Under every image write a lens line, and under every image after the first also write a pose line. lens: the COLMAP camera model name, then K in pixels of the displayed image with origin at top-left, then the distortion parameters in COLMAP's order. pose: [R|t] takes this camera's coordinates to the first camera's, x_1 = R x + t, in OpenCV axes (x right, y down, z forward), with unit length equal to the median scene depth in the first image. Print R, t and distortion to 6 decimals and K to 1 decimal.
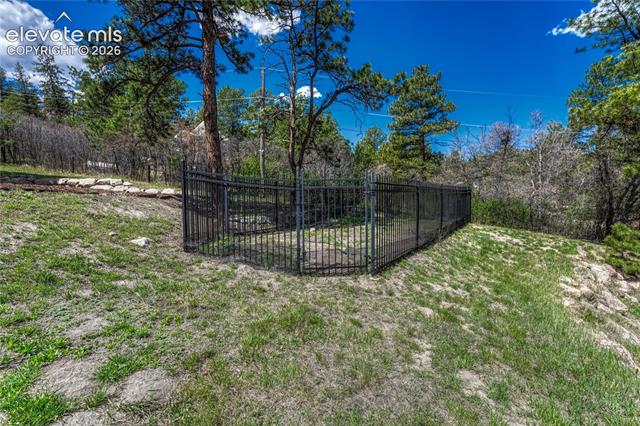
lens RADIAL K [[279.7, 0, 320.0], [0, 279.7, 213.0], [0, 0, 1]] dist [0.000150, 0.000002]
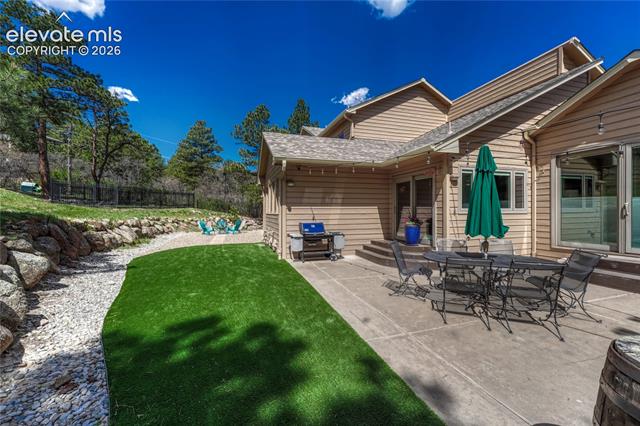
lens RADIAL K [[250.7, 0, 316.9], [0, 250.7, 214.0], [0, 0, 1]] dist [-0.002272, -0.000218]
pose [[0.812831, -0.000464, 0.582500, 0.119158], [0.017982, 0.999543, -0.024296, 0.123546], [-0.582223, 0.030223, 0.812467, -1.062334]]
